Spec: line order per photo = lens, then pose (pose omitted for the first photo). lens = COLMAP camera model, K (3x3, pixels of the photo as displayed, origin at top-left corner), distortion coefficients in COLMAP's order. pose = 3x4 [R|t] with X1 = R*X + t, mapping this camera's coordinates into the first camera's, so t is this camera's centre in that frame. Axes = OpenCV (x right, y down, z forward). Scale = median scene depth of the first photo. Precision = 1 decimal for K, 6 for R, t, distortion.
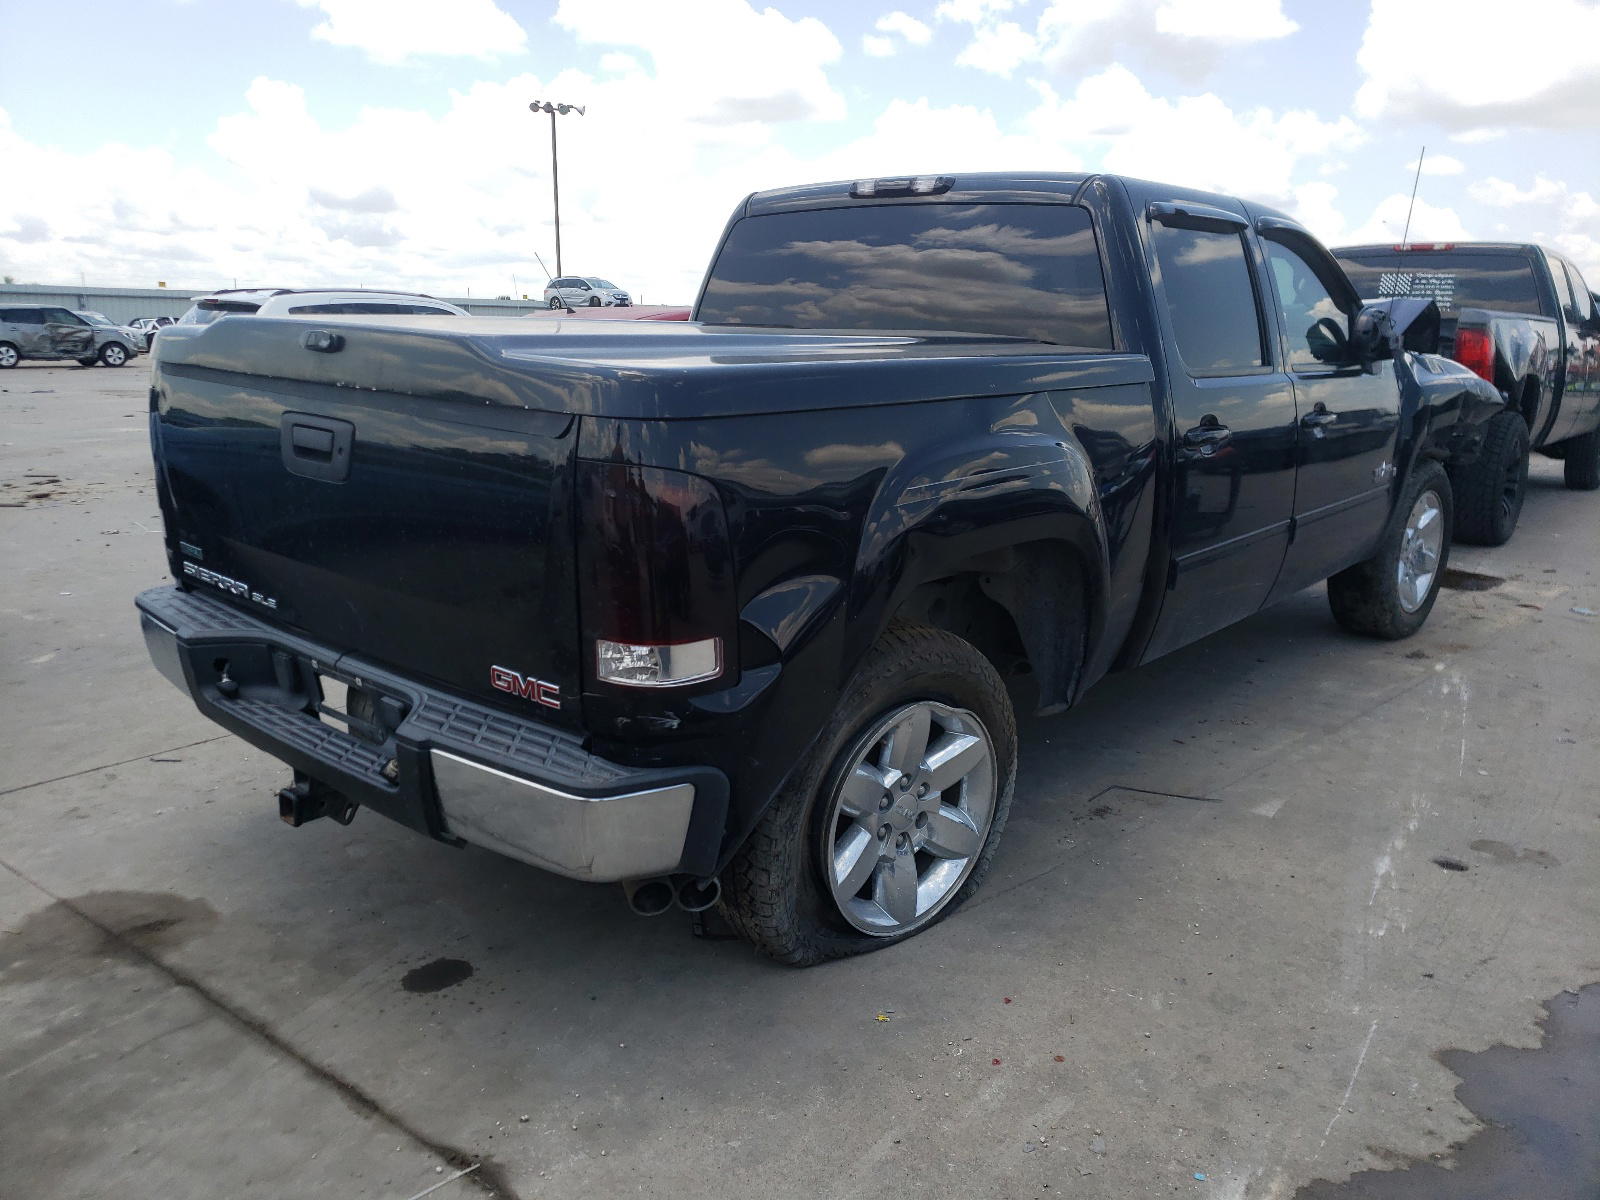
lens RADIAL K [[1207.1, 0, 800.0], [0, 1207.1, 600.0], [0, 0, 1]] dist [0.004419, 0.005946]
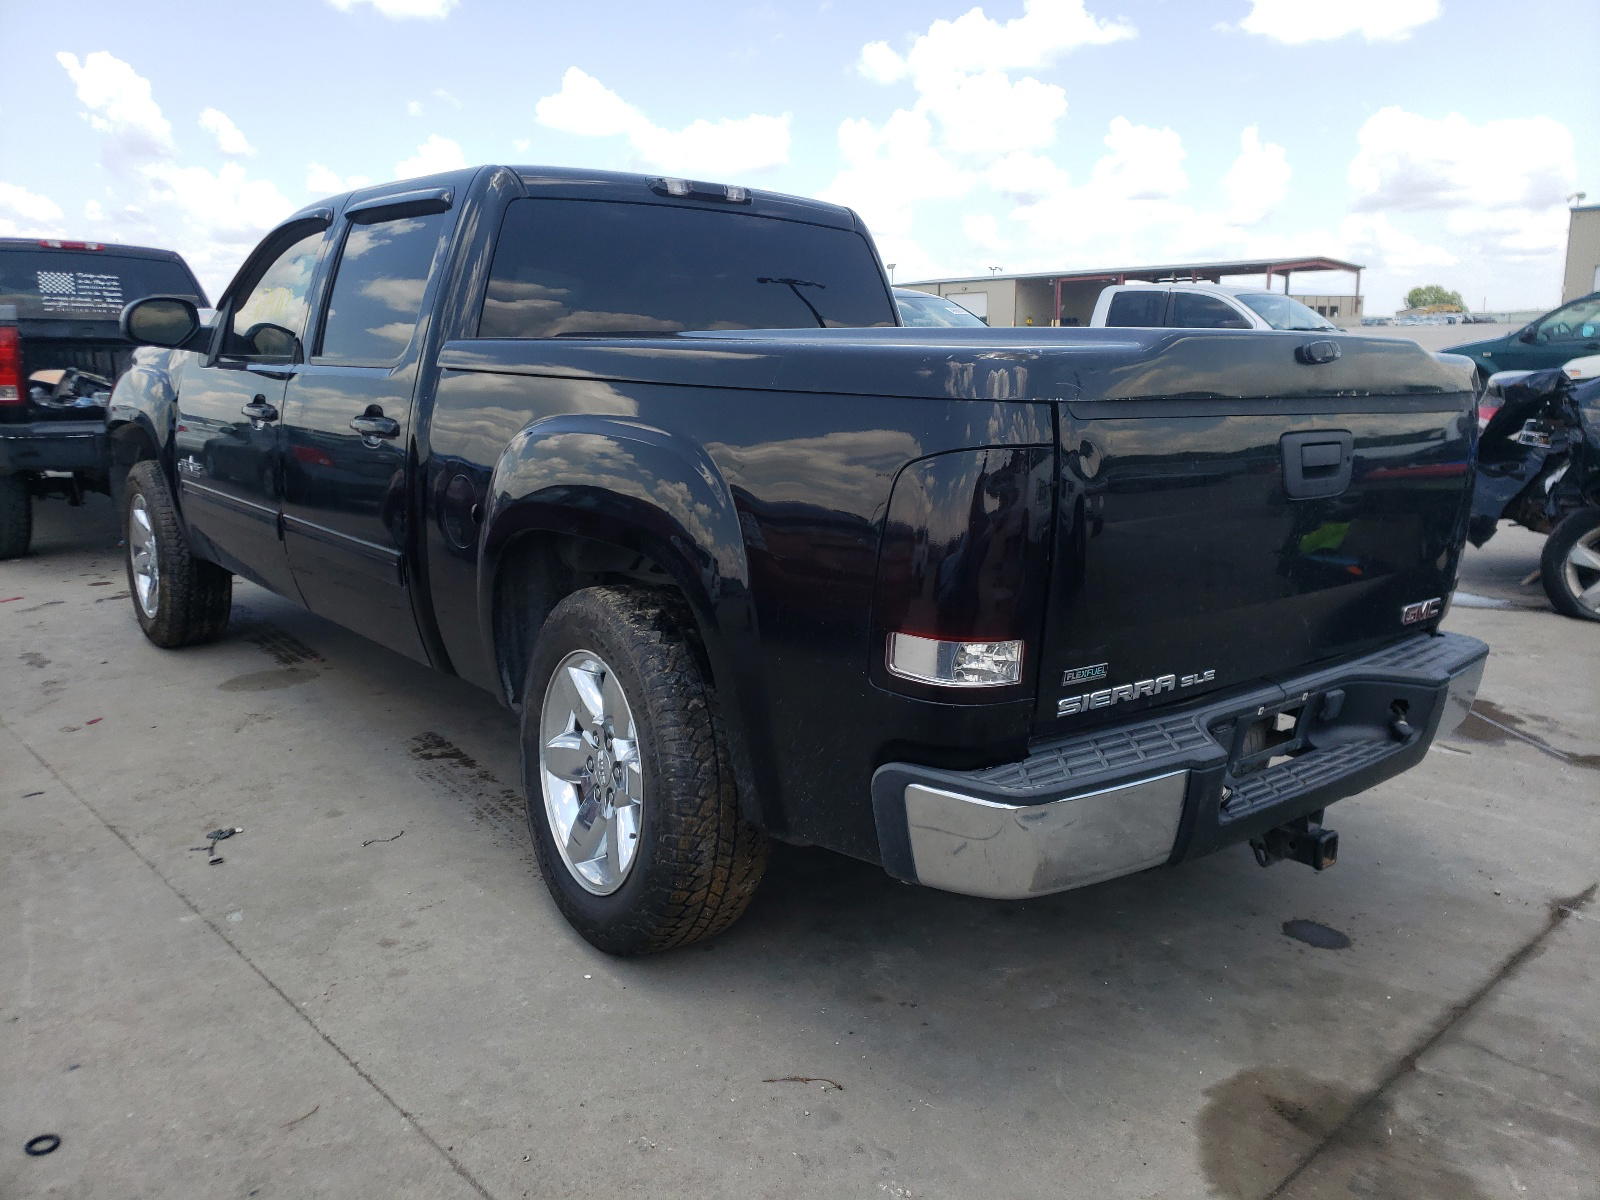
lens RADIAL K [[1181.2, 0, 799.0], [0, 1181.2, 581.3], [0, 0, 1]] dist [0.000740, -0.003674]
pose [[0.202431, -0.218869, 0.954525, -1.376581], [0.227019, 0.958641, 0.171668, -0.287798], [-0.952620, 0.181944, 0.243746, 1.163589]]
